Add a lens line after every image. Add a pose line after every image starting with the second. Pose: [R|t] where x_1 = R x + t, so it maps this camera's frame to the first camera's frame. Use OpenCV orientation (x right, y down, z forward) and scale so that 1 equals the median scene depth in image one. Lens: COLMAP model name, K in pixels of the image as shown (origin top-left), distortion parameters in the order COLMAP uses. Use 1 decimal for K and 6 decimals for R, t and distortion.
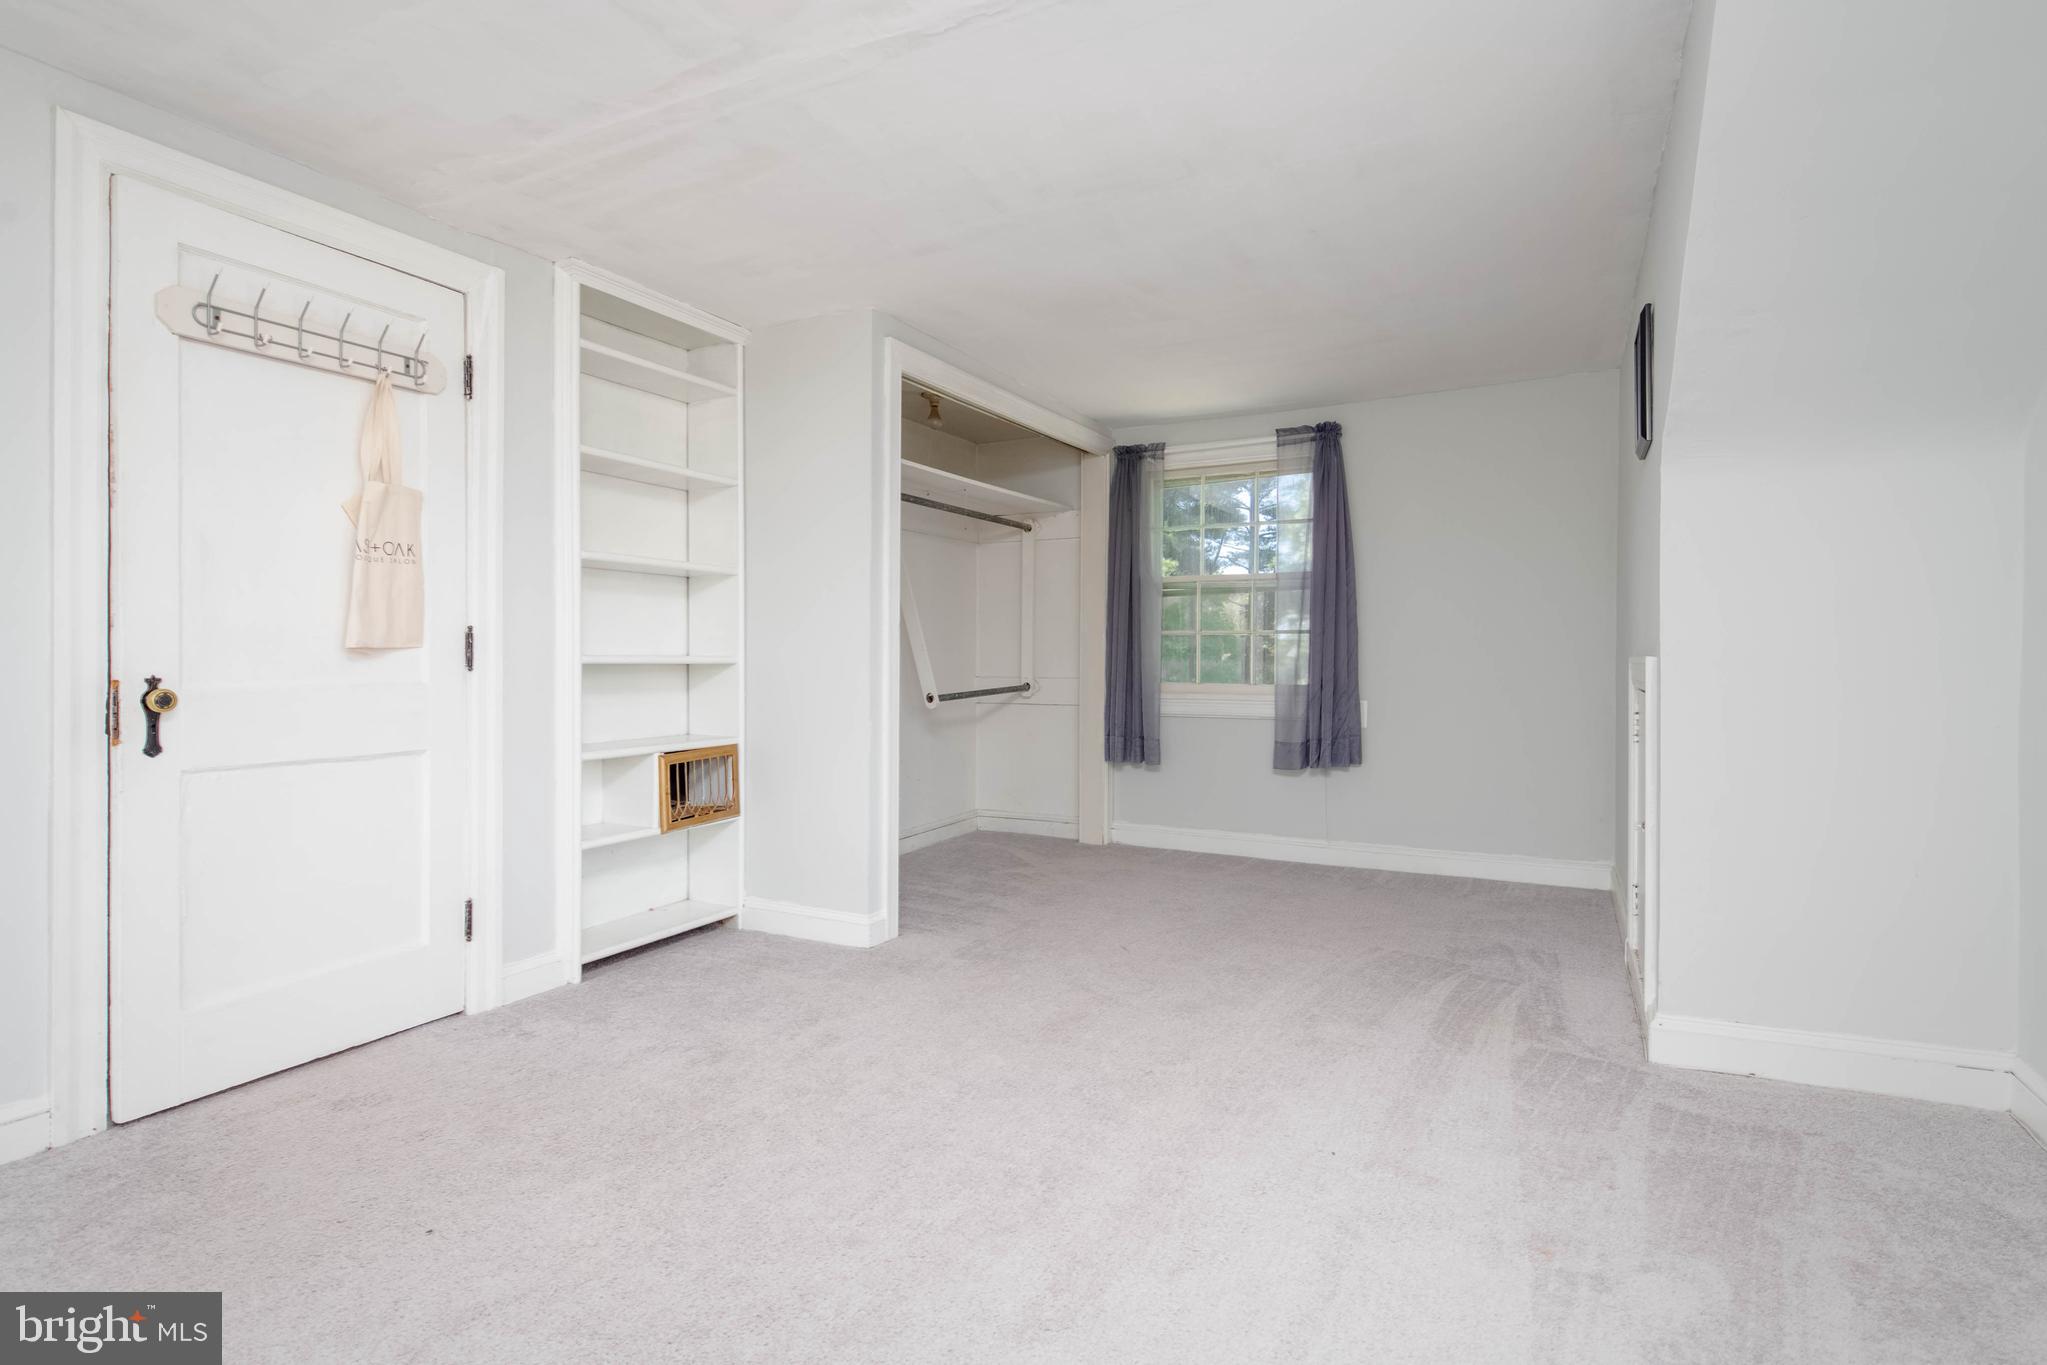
lens RADIAL K [[1029.7, 0, 1020.9], [0, 1029.7, 657.3], [0, 0, 1]] dist [0.002013, -0.000225]
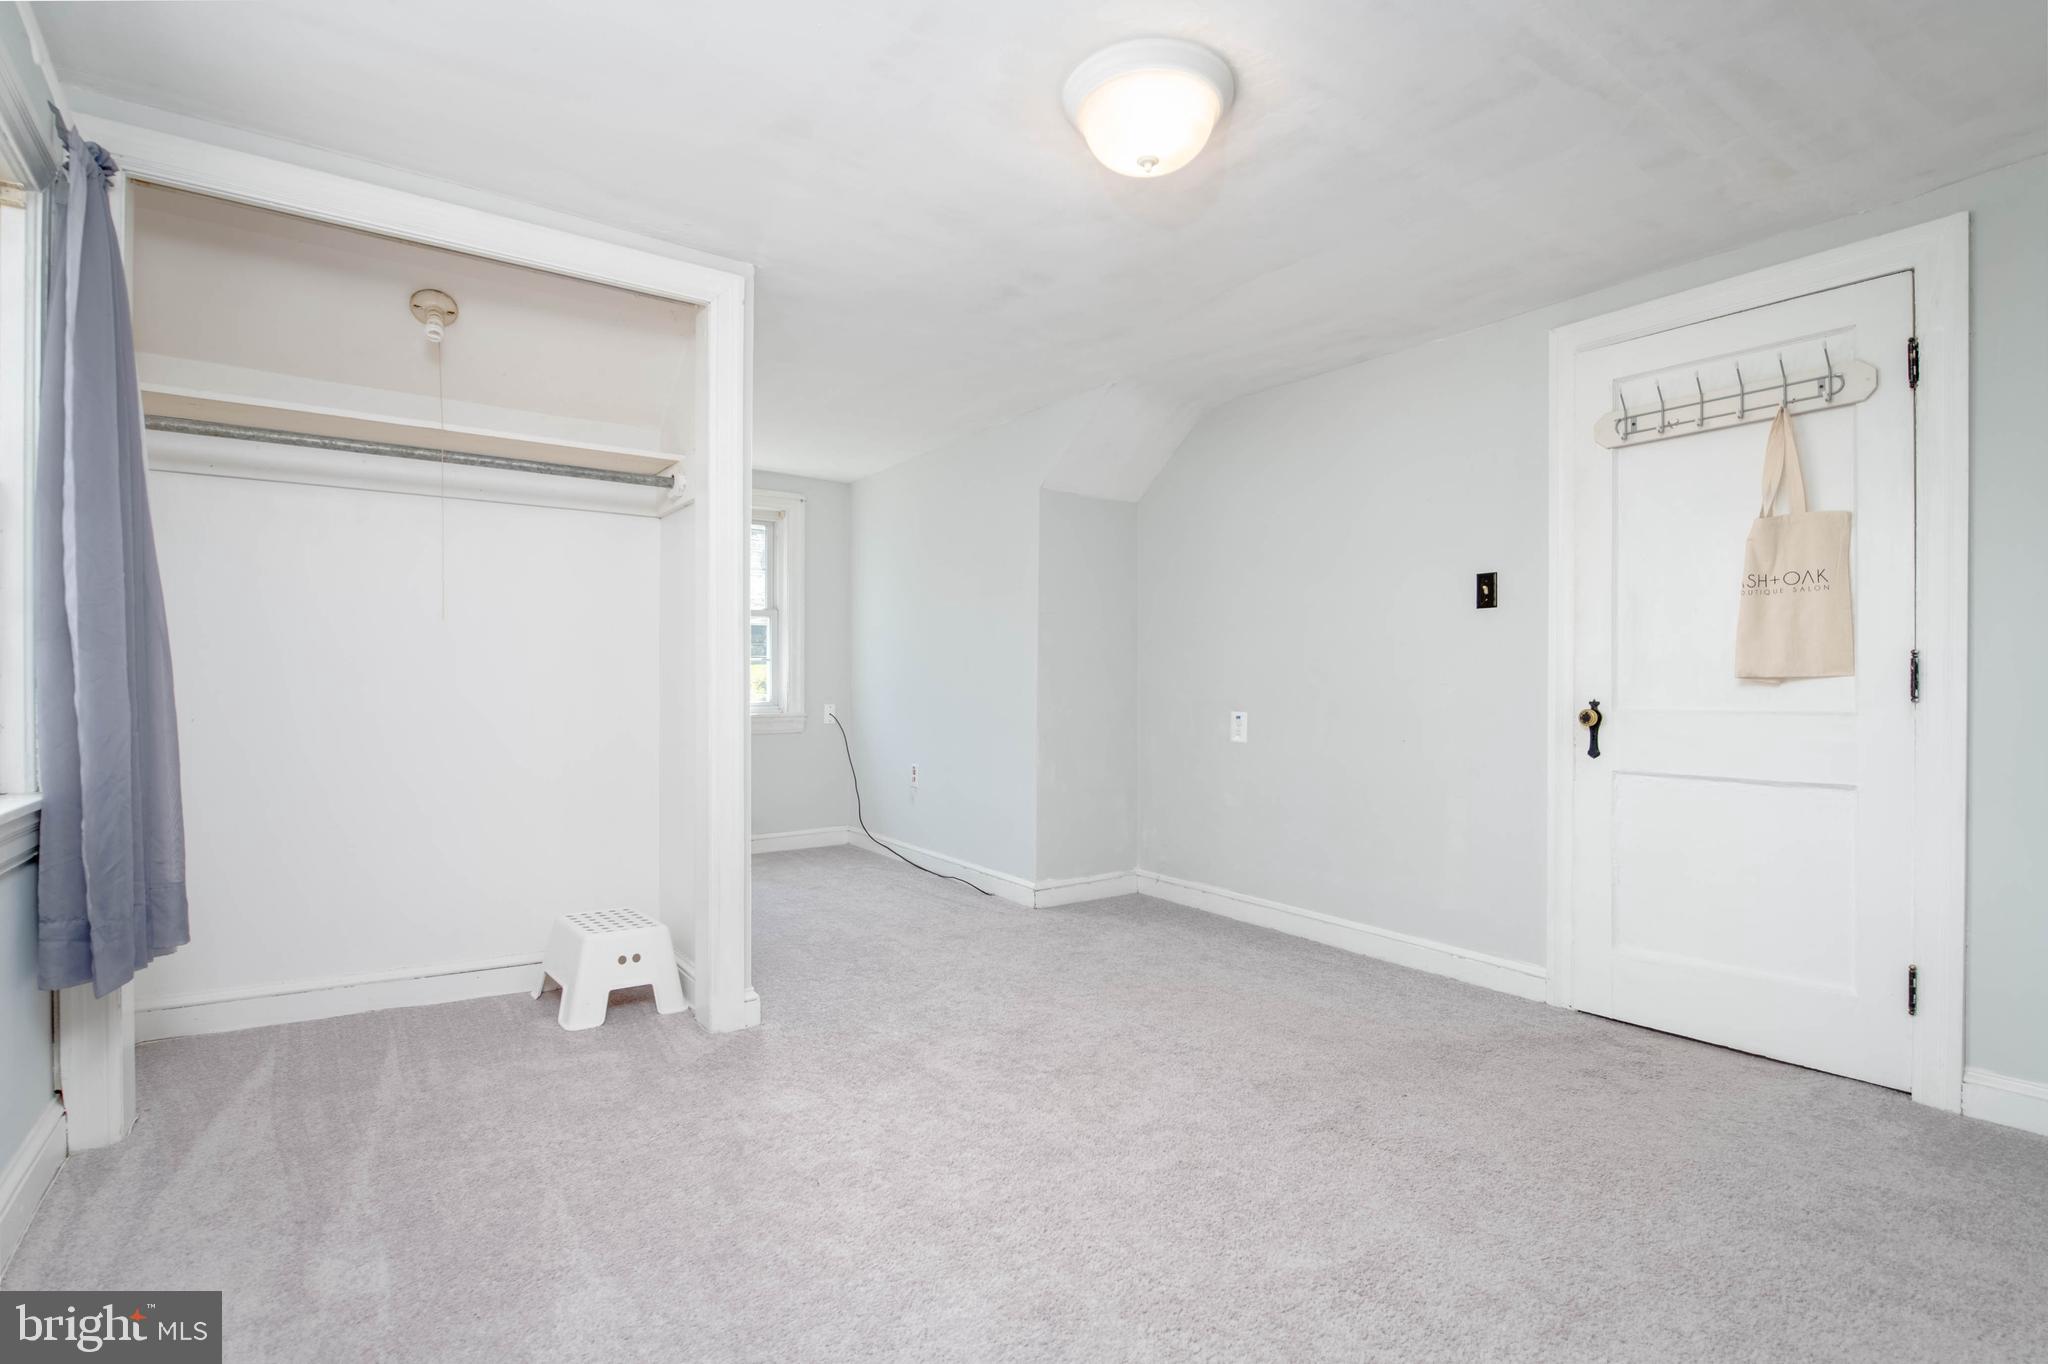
lens RADIAL K [[977.0, 0, 1053.4], [0, 977.0, 681.7], [0, 0, 1]] dist [-0.007317, -0.001253]
pose [[-0.424519, -0.005635, -0.905401, 0.556156], [-0.002394, 0.999984, -0.005101, 0.002007], [0.905416, 0.000002, -0.424526, 0.757501]]
